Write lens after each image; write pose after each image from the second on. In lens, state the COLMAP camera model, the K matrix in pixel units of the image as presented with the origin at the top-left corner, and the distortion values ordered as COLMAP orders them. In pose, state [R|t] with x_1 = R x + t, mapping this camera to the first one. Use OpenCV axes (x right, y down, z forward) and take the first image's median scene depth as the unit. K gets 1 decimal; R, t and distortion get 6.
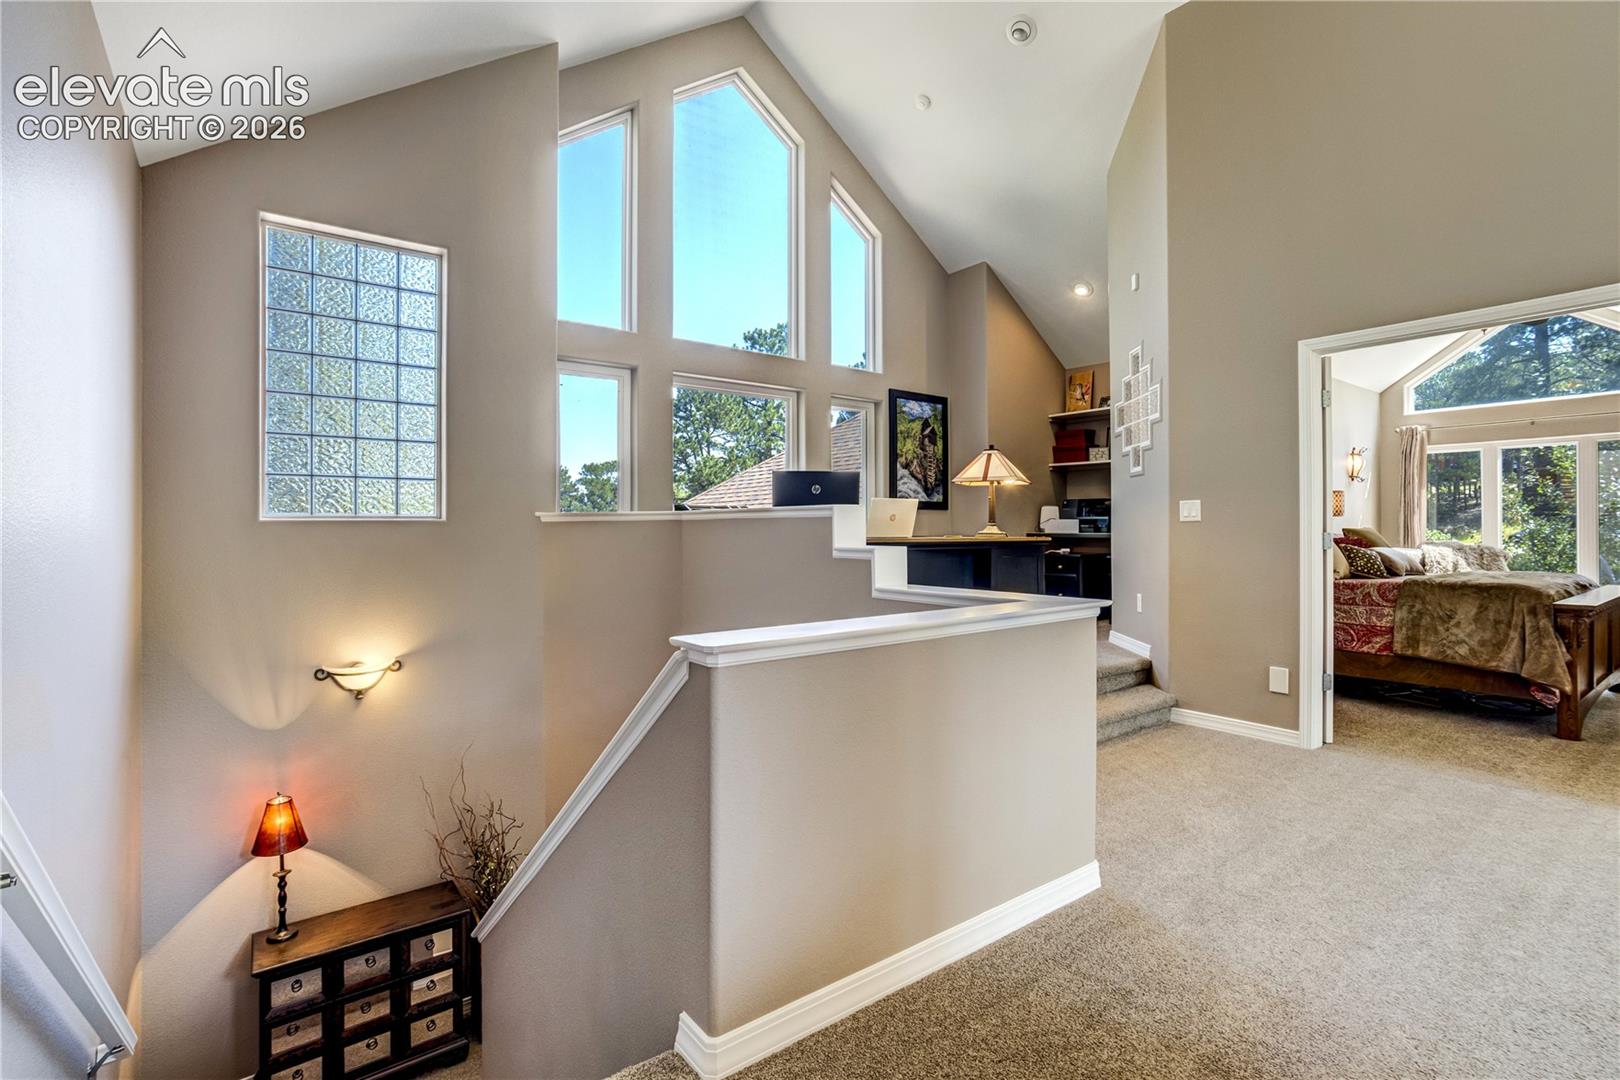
lens RADIAL K [[771.5, 0, 805.4], [0, 771.5, 538.6], [0, 0, 1]] dist [-0.041911, 0.017321]
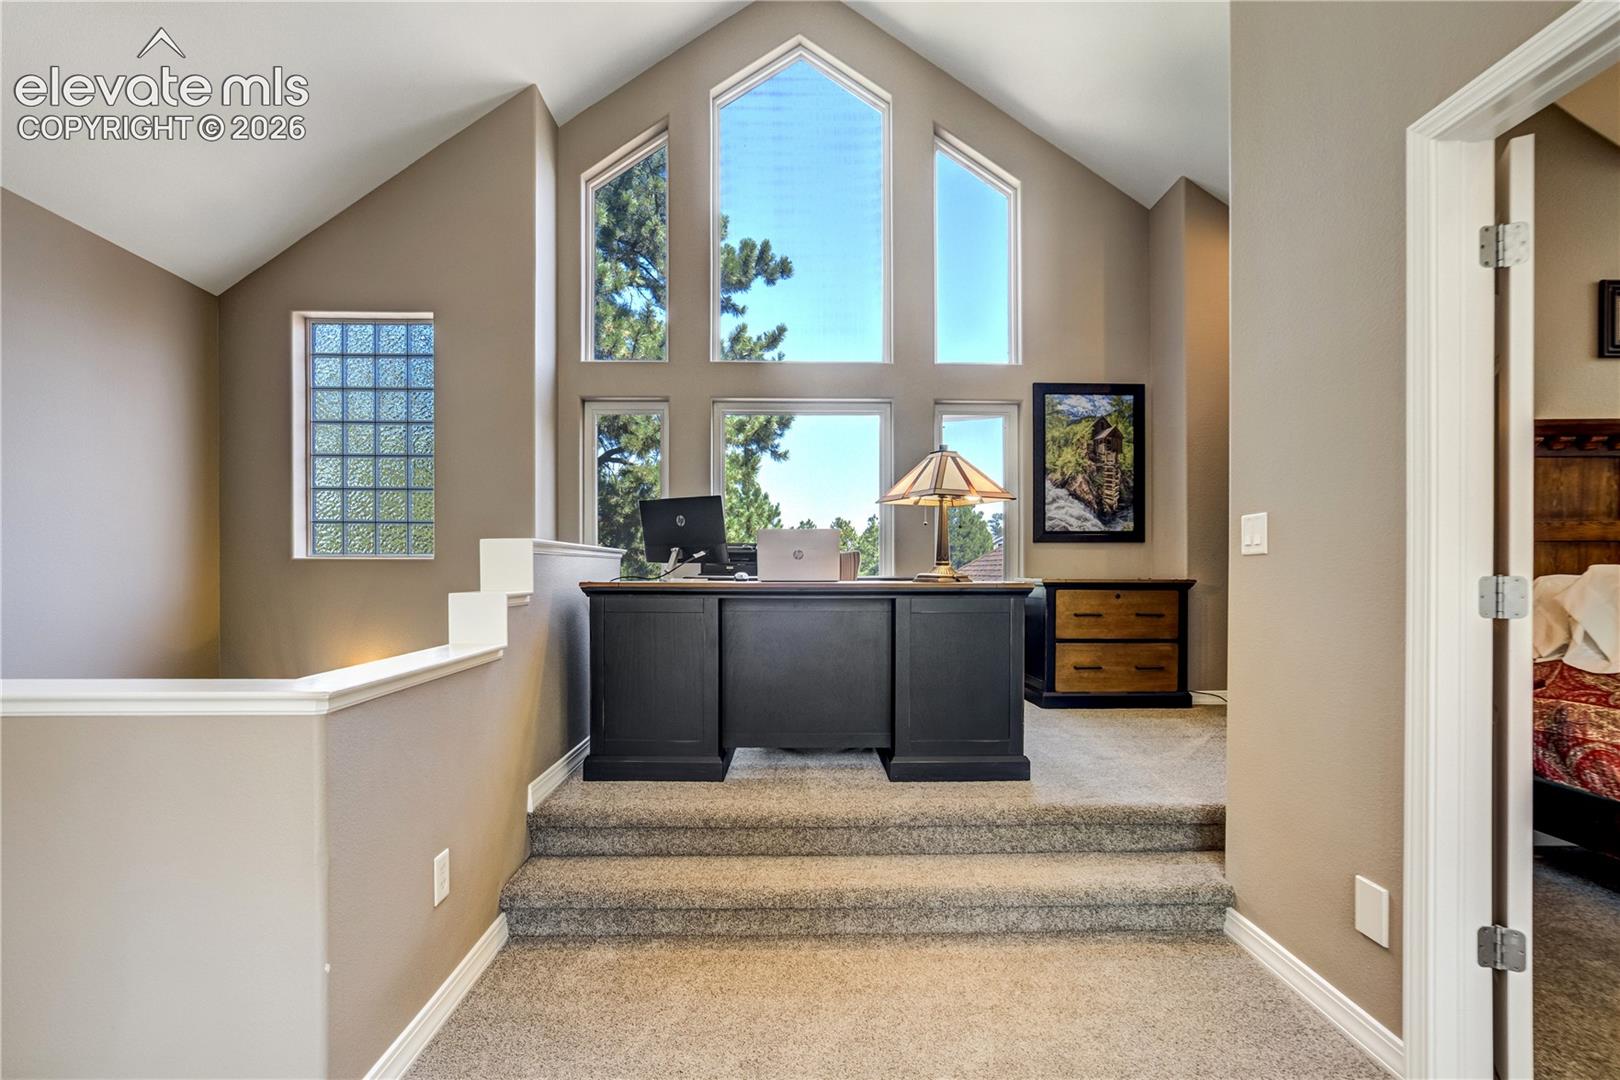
lens RADIAL K [[760.9, 0, 812.6], [0, 760.9, 576.9], [0, 0, 1]] dist [-0.038312, 0.025337]
pose [[0.816146, 0.001960, -0.577843, 0.351161], [-0.002781, 0.999996, -0.000536, -0.003783], [0.577839, 0.002044, 0.816148, 0.262421]]
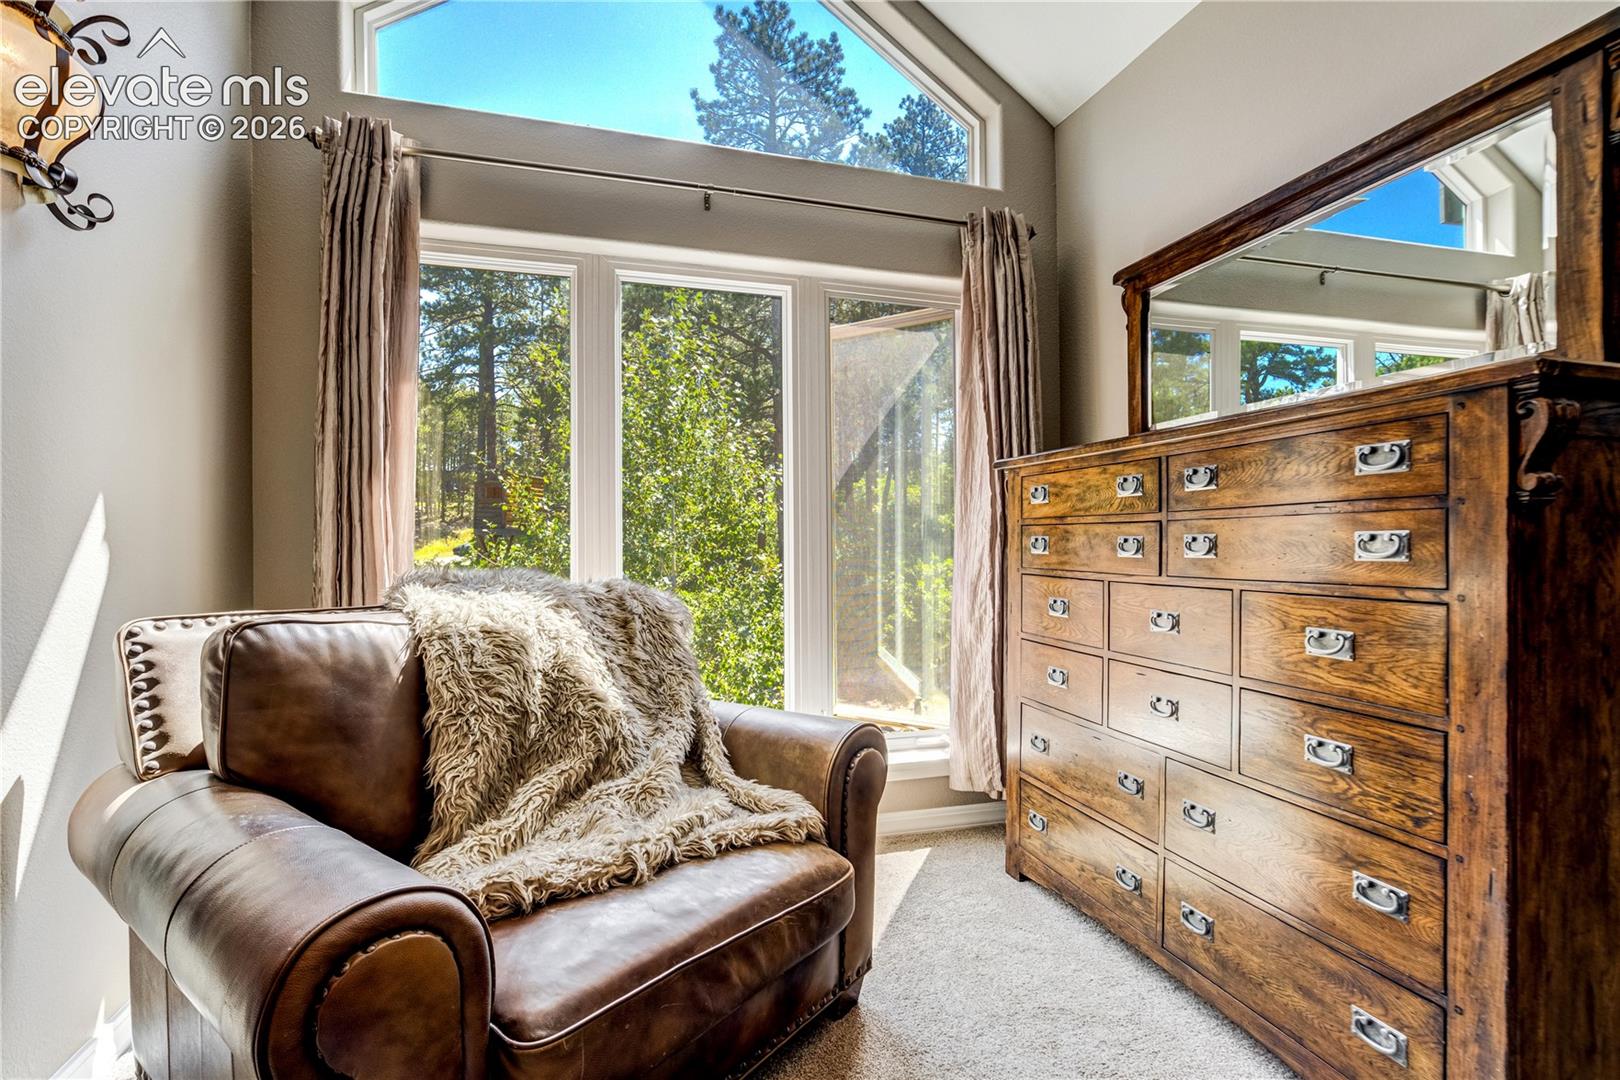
lens RADIAL K [[771.5, 0, 805.4], [0, 771.5, 538.6], [0, 0, 1]] dist [-0.041911, 0.017321]
pose [[0.363824, 0.007976, 0.931434, 0.868654], [0.004023, 0.999941, -0.010134, -0.004618], [-0.931459, 0.007434, 0.363770, 1.085599]]
